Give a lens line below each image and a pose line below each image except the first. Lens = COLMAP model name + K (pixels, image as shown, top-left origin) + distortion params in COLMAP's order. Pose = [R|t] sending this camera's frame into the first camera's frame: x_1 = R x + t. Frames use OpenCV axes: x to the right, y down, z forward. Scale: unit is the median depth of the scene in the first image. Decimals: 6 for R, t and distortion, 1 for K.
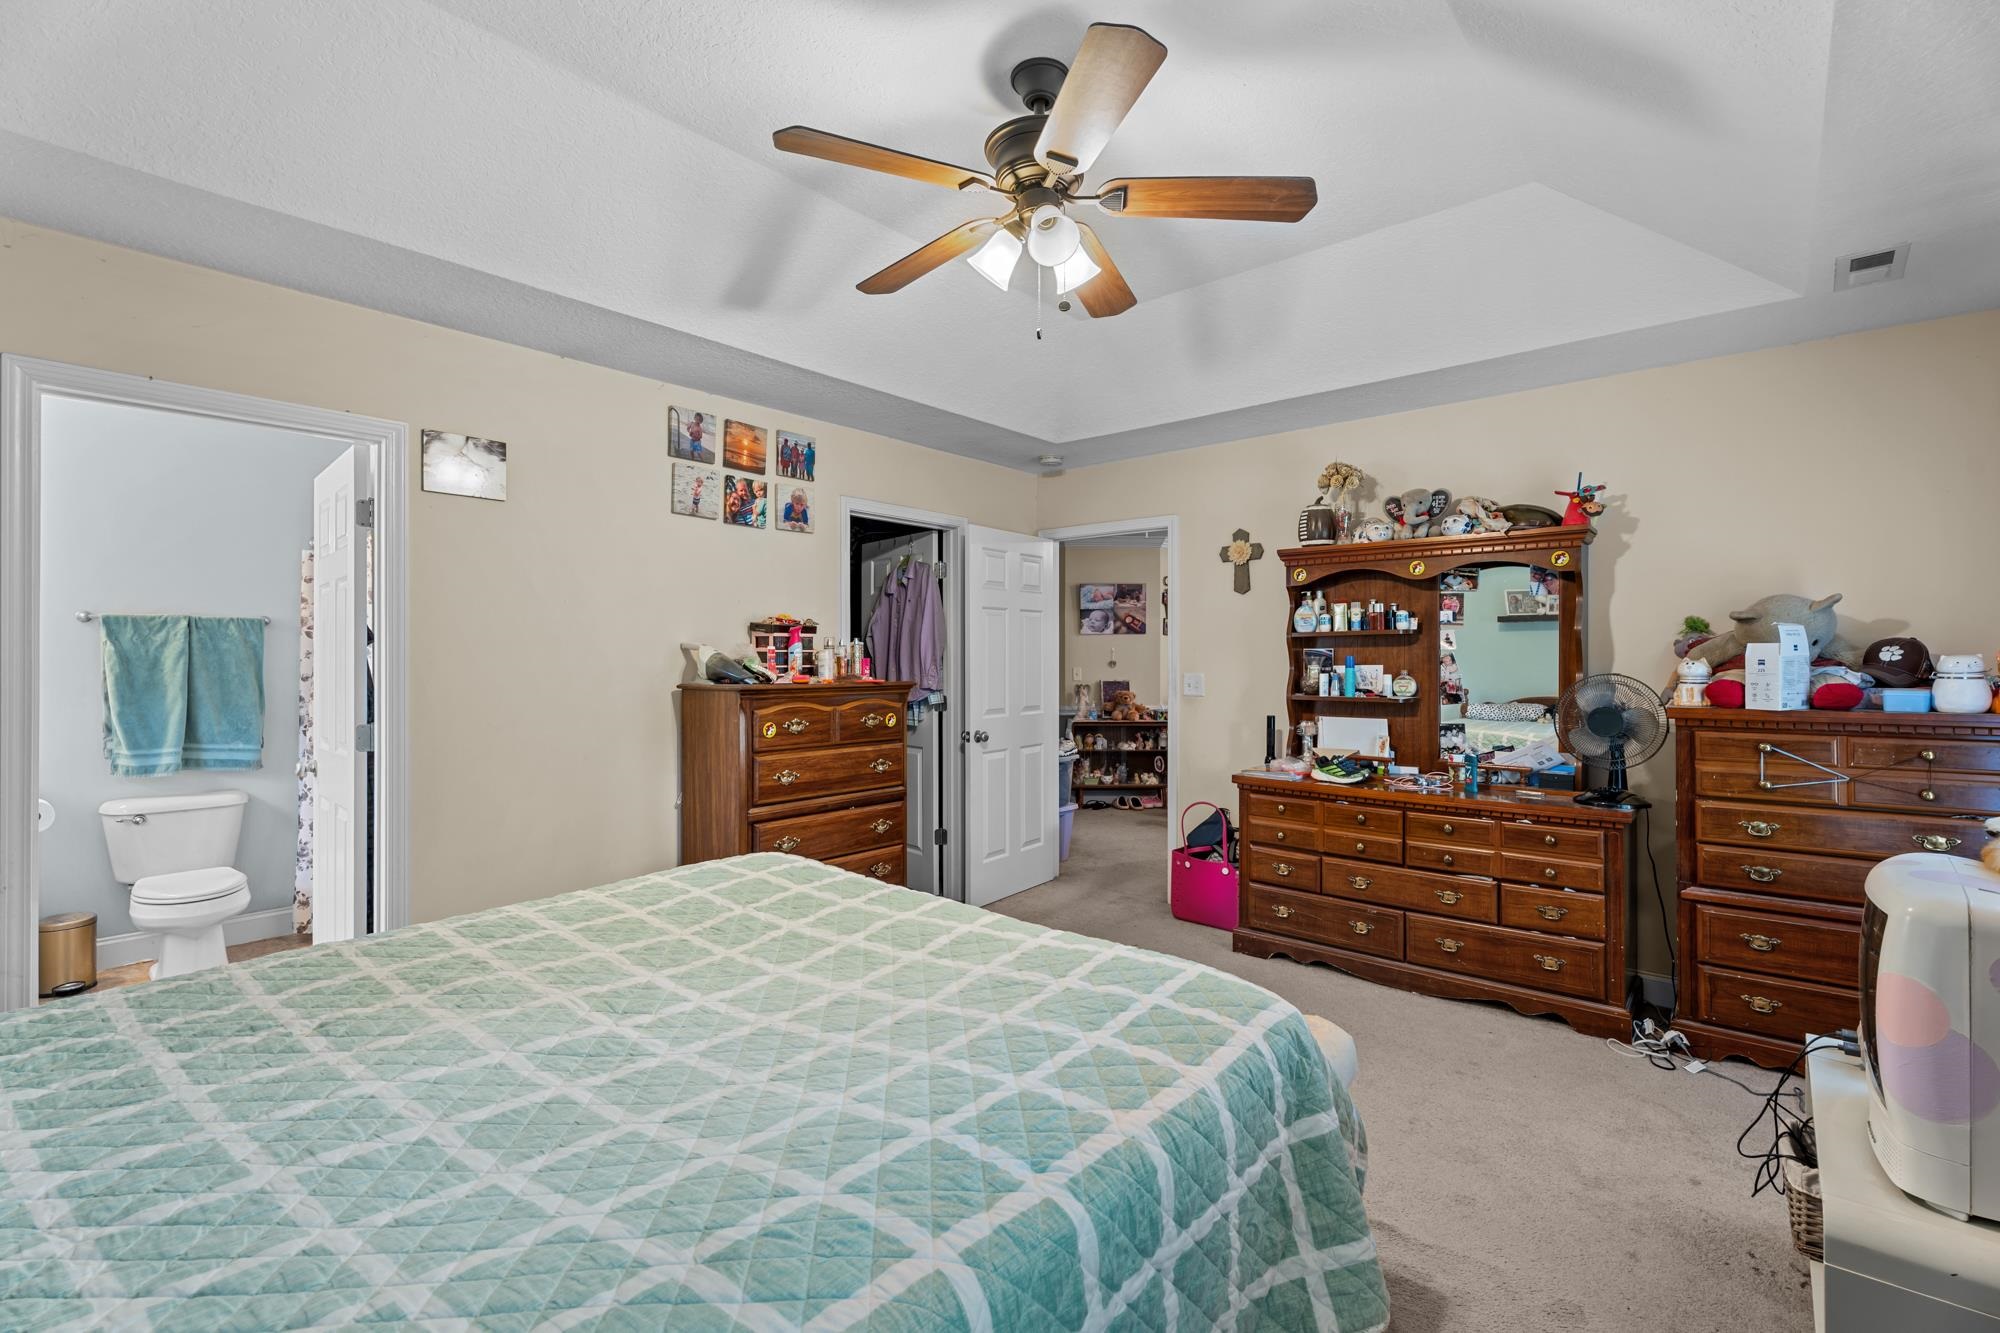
lens RADIAL K [[889.3, 0, 998.4], [0, 889.3, 659.3], [0, 0, 1]] dist [-0.001274, -0.000109]
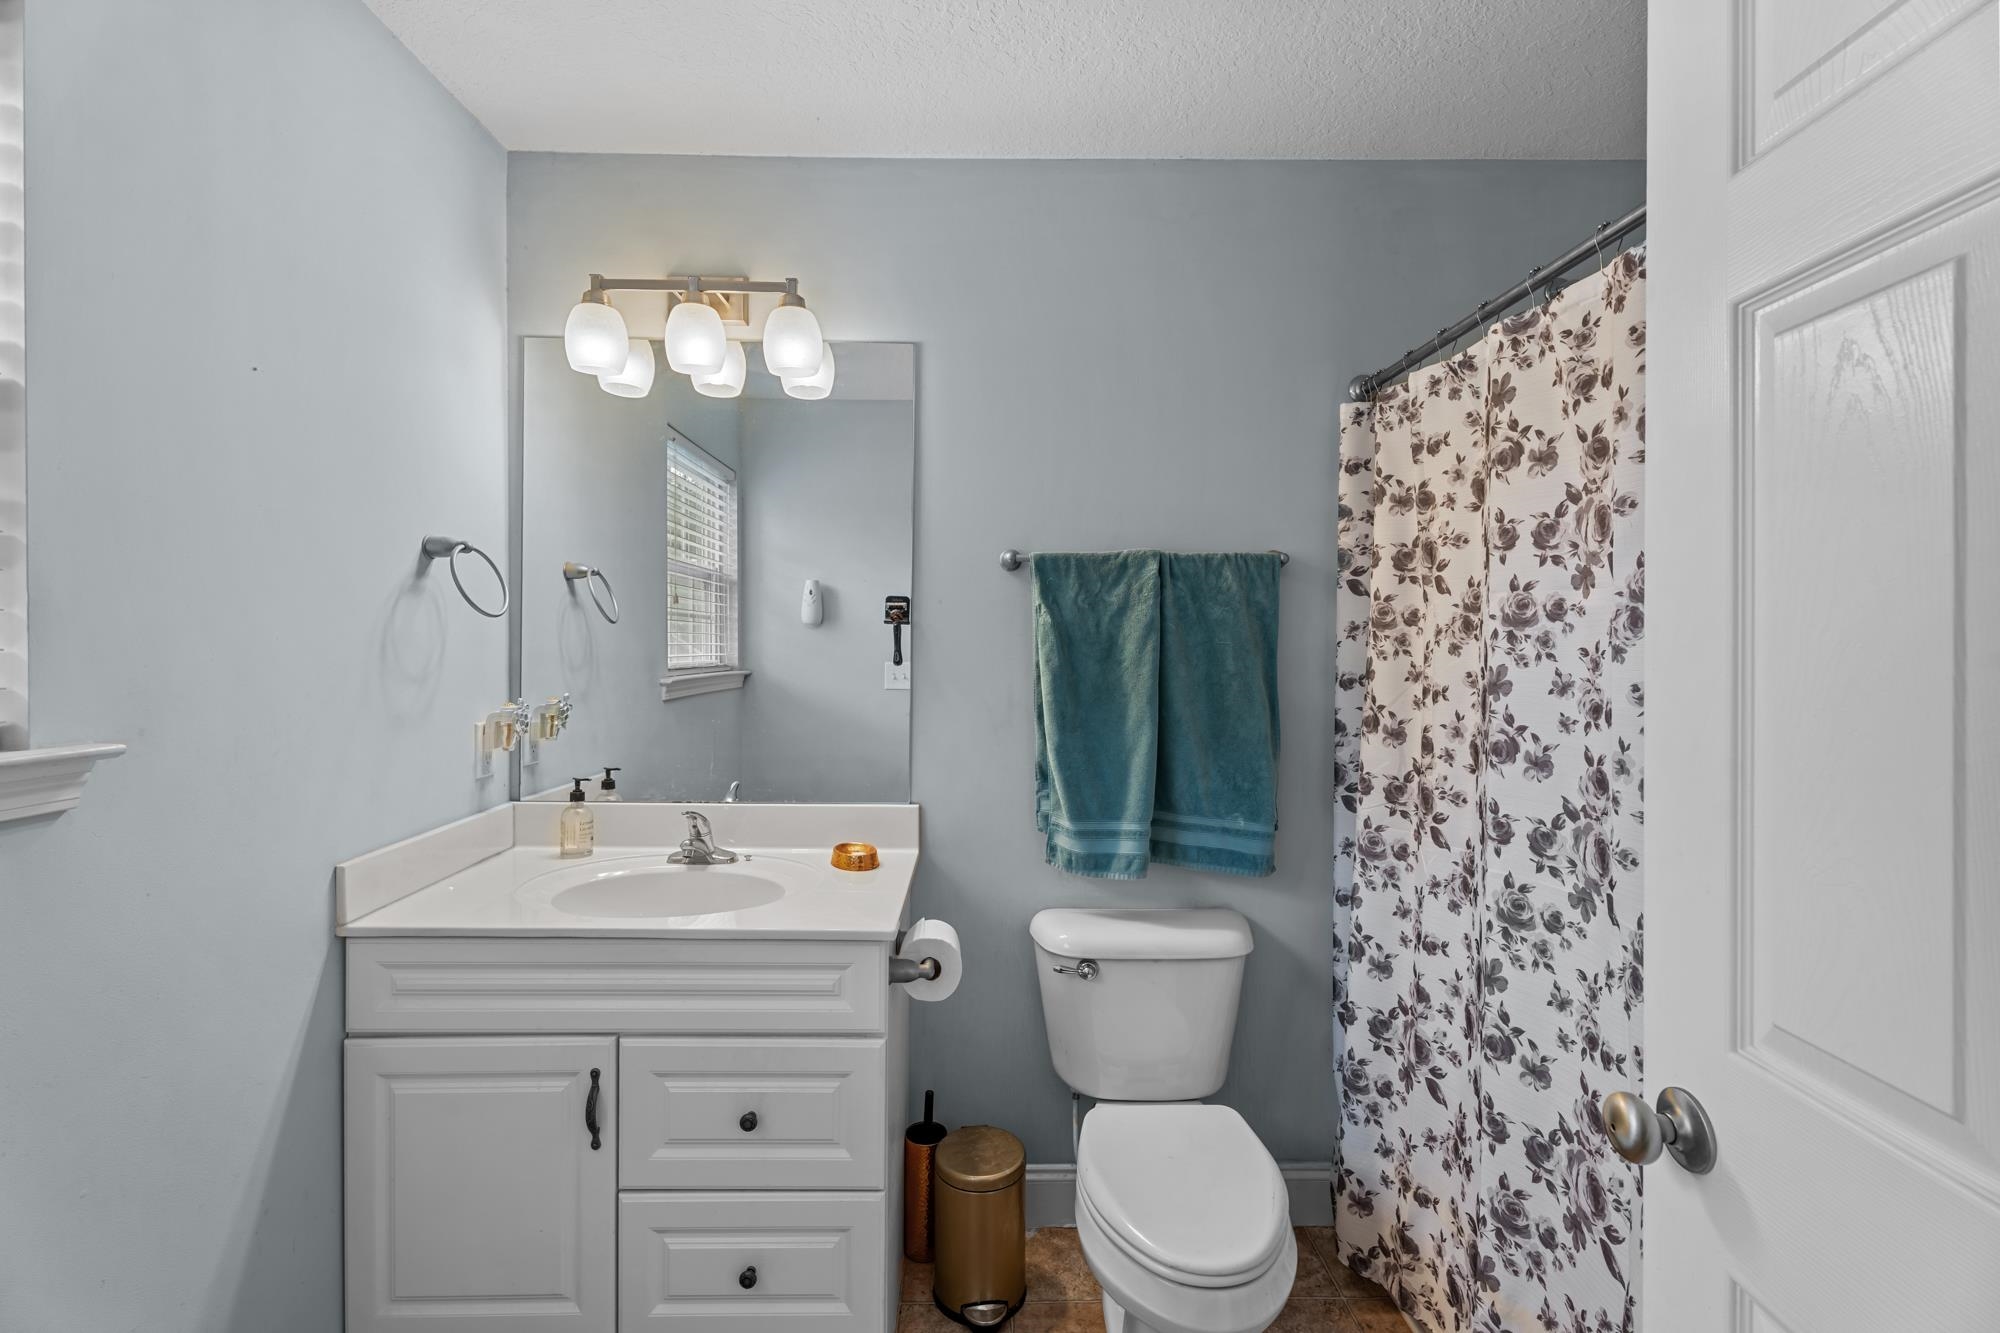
lens RADIAL K [[889.3, 0, 997.3], [0, 889.3, 665.4], [0, 0, 1]] dist [-0.001274, -0.000109]
pose [[0.667996, 0.003989, -0.744154, -0.610194], [0.000293, 0.999984, 0.005624, 0.010991], [0.744165, -0.003975, 0.667984, 0.609666]]
